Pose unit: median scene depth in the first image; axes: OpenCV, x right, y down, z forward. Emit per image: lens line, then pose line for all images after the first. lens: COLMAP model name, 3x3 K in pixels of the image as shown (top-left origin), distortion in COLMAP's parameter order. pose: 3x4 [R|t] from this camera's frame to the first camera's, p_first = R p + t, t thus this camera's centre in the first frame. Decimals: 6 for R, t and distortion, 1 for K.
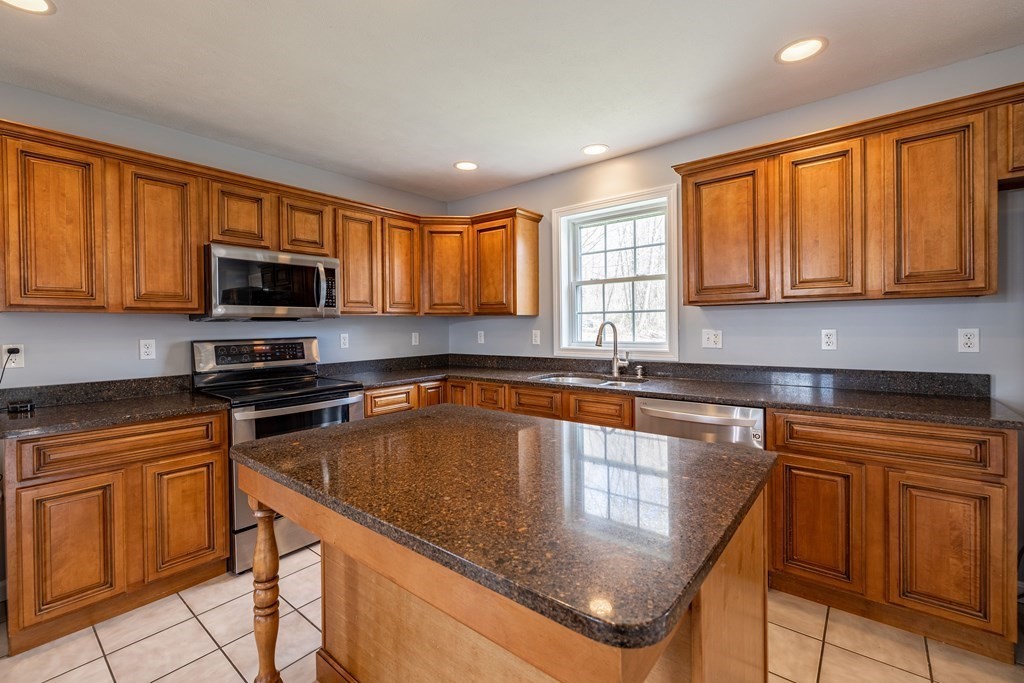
lens RADIAL K [[441.4, 0, 499.4], [0, 441.4, 331.0], [0, 0, 1]] dist [-0.001793, -0.000183]
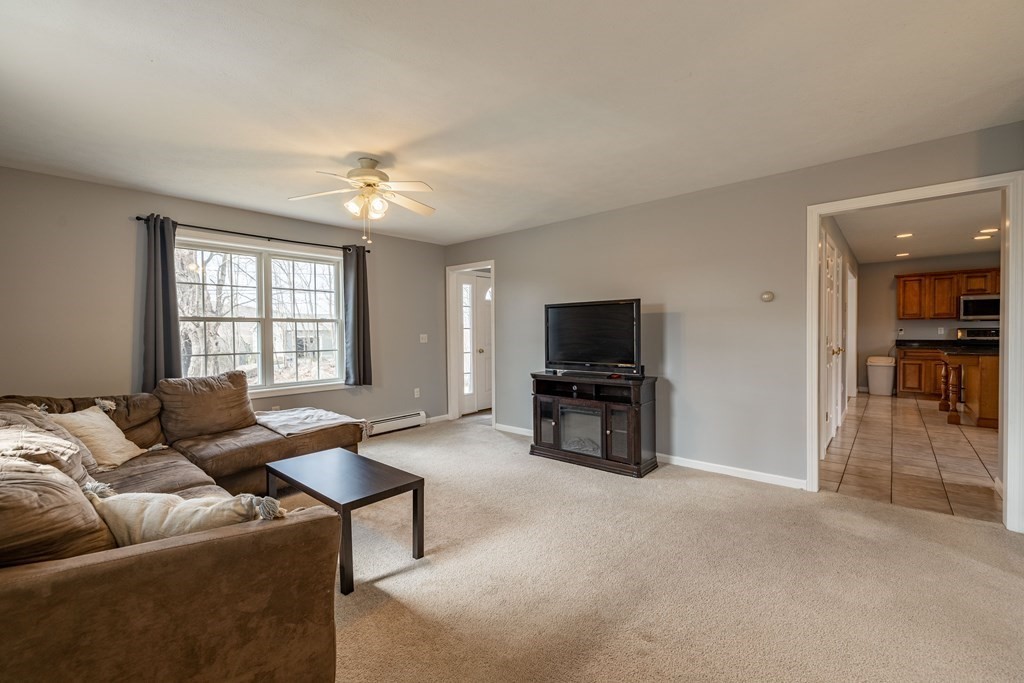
lens RADIAL K [[428.4, 0, 512.0], [0, 428.4, 341.5], [0, 0, 1]] dist [-0.000077, 0.000349]
pose [[-0.023780, 0.037717, -0.999005, 1.956095], [0.003345, 0.999285, 0.037647, -0.005080], [0.999712, -0.002446, -0.023889, -1.659927]]
